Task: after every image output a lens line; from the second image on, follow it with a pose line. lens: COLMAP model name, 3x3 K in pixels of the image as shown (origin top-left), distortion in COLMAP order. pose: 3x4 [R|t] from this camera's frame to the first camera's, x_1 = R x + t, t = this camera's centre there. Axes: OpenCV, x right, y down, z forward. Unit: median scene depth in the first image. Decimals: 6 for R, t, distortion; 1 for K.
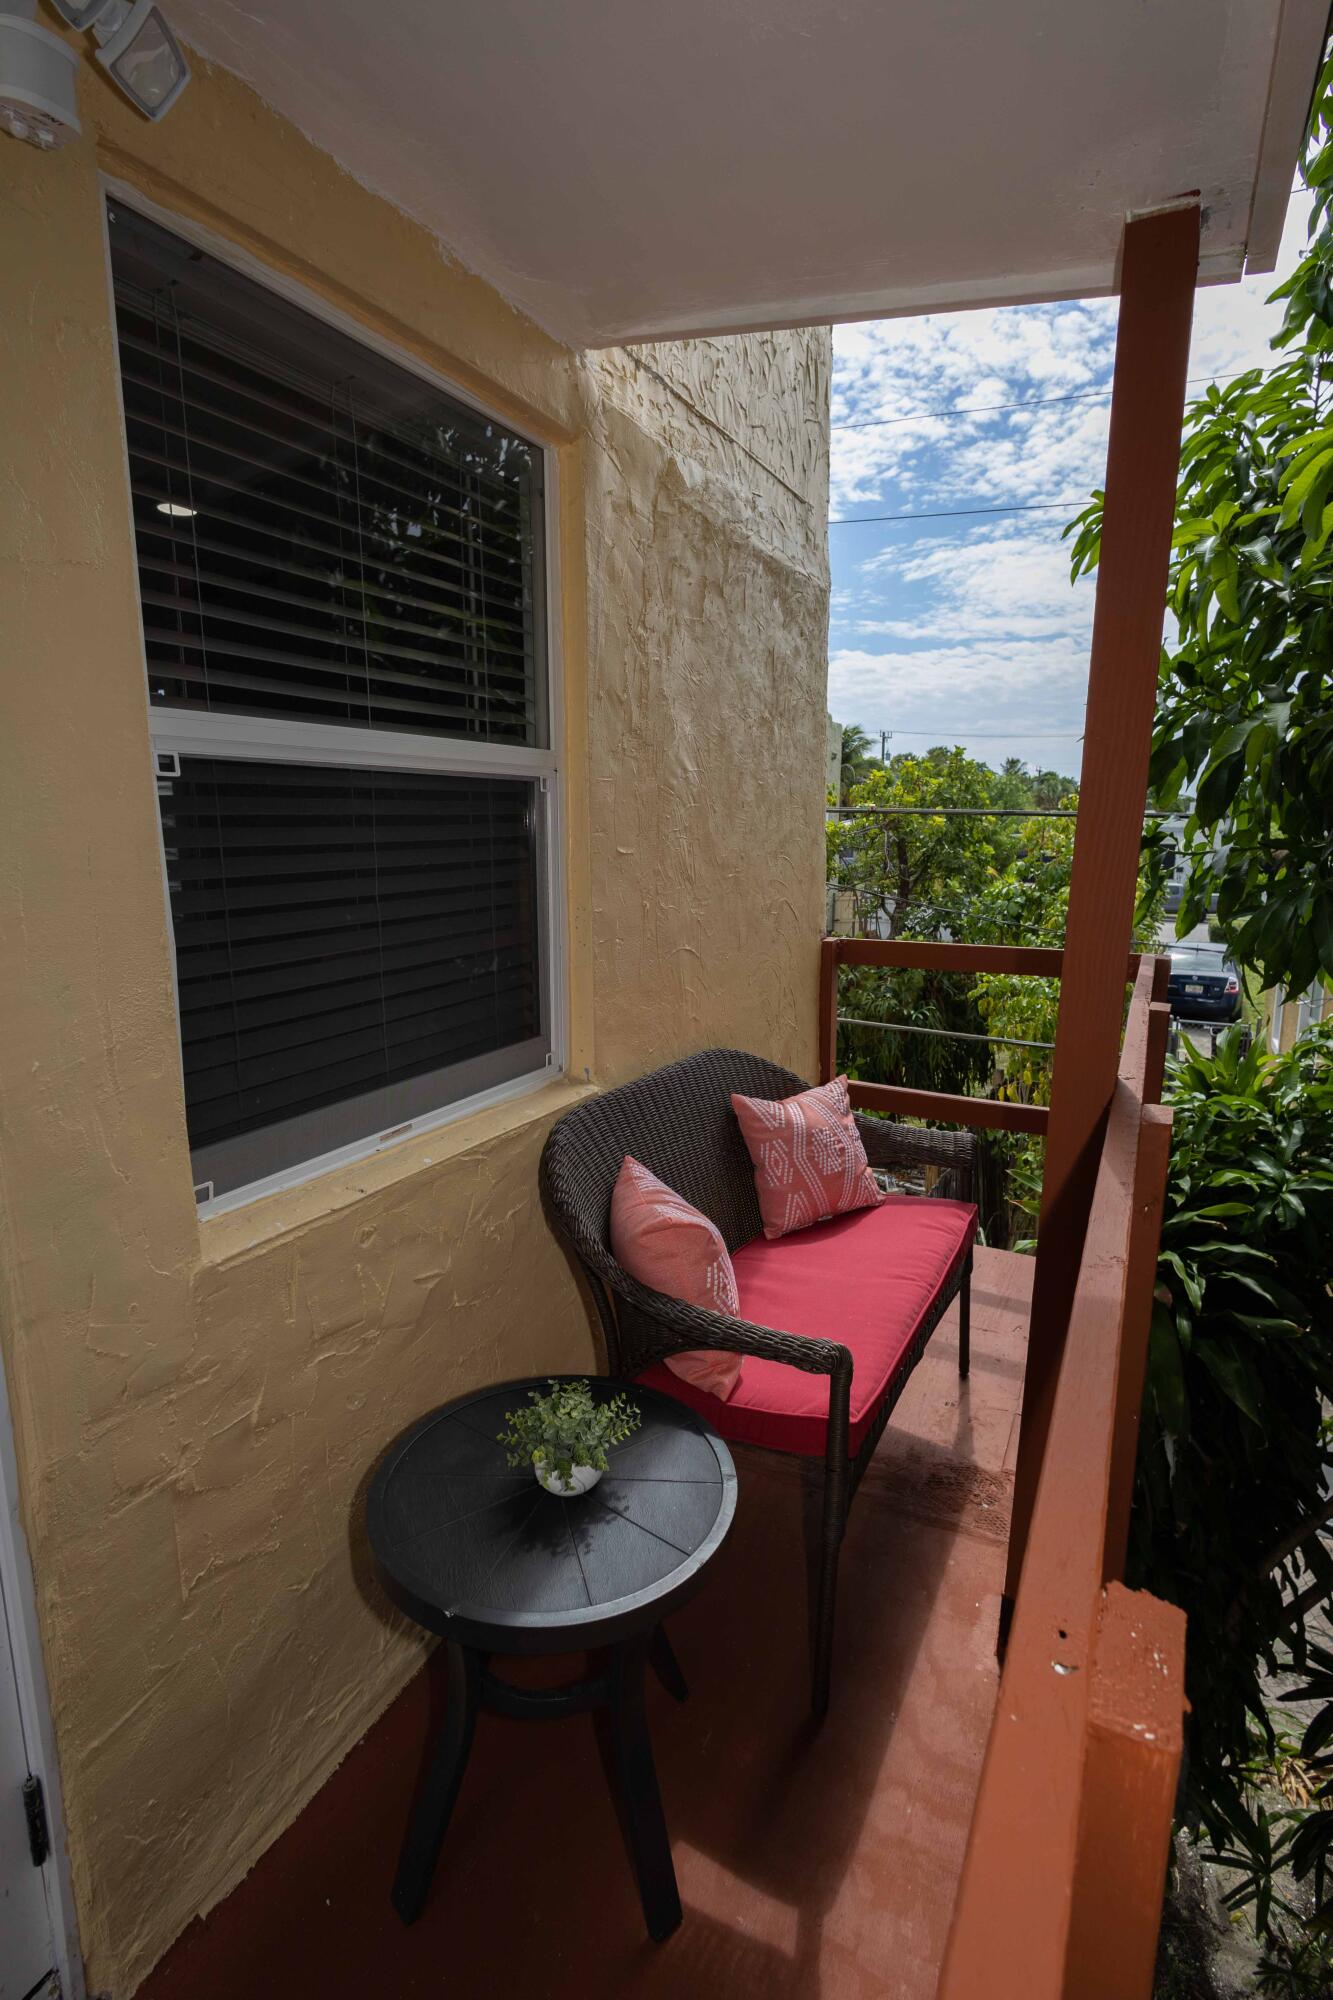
lens RADIAL K [[867.4, 0, 714.3], [0, 867.4, 975.0], [0, 0, 1]] dist [-0.011768, 0.001296]
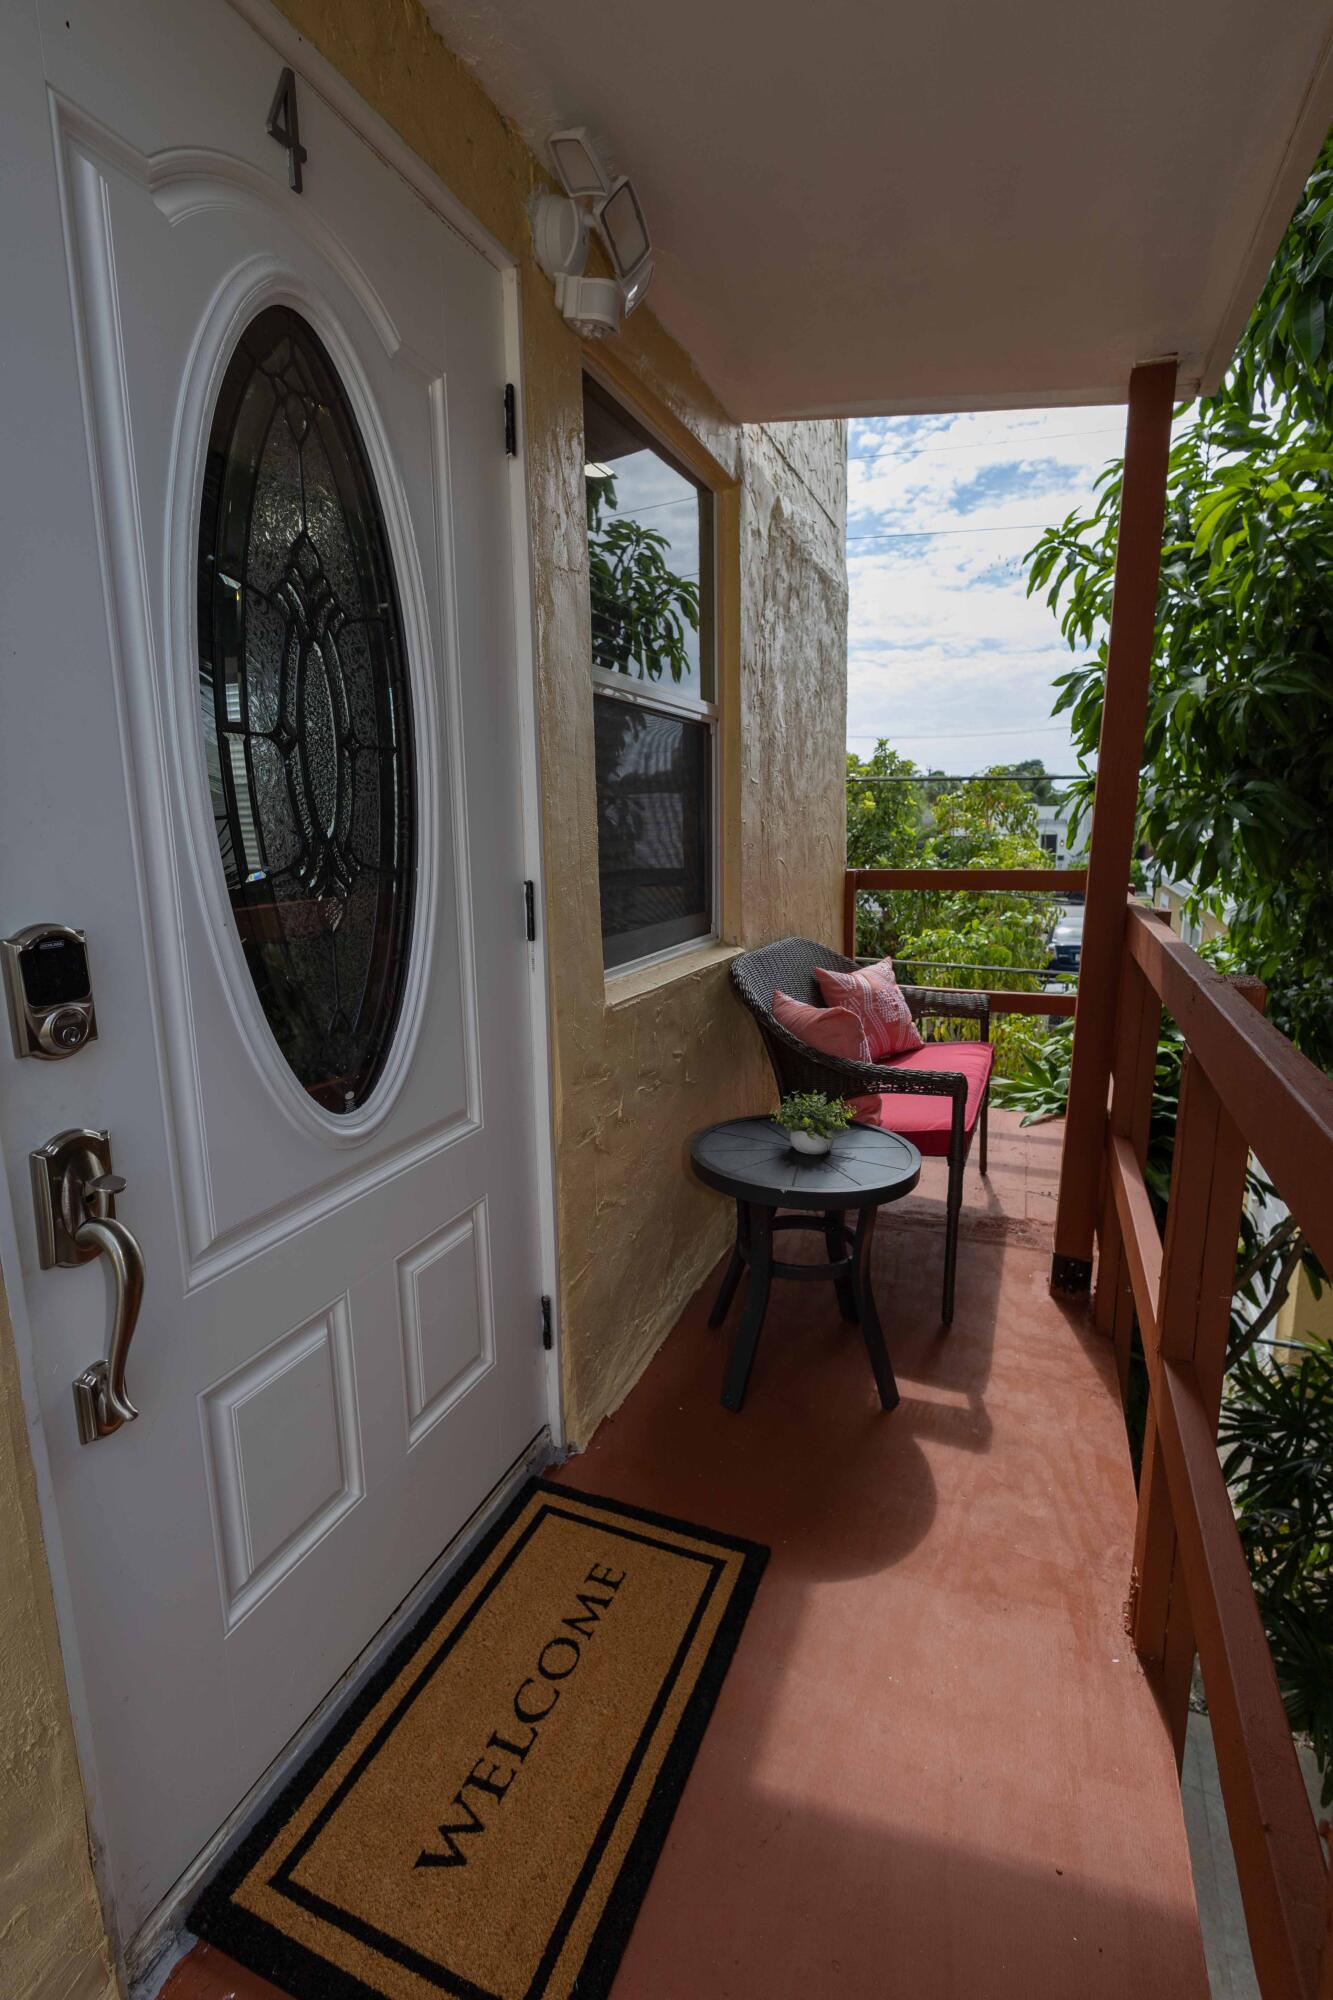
lens RADIAL K [[867.4, 0, 672.9], [0, 867.4, 983.1], [0, 0, 1]] dist [-0.011768, 0.001296]
pose [[0.996338, -0.022653, 0.082442, -0.321207], [0.022432, 0.999742, 0.003612, 0.156109], [-0.082503, -0.001749, 0.996589, -0.334789]]
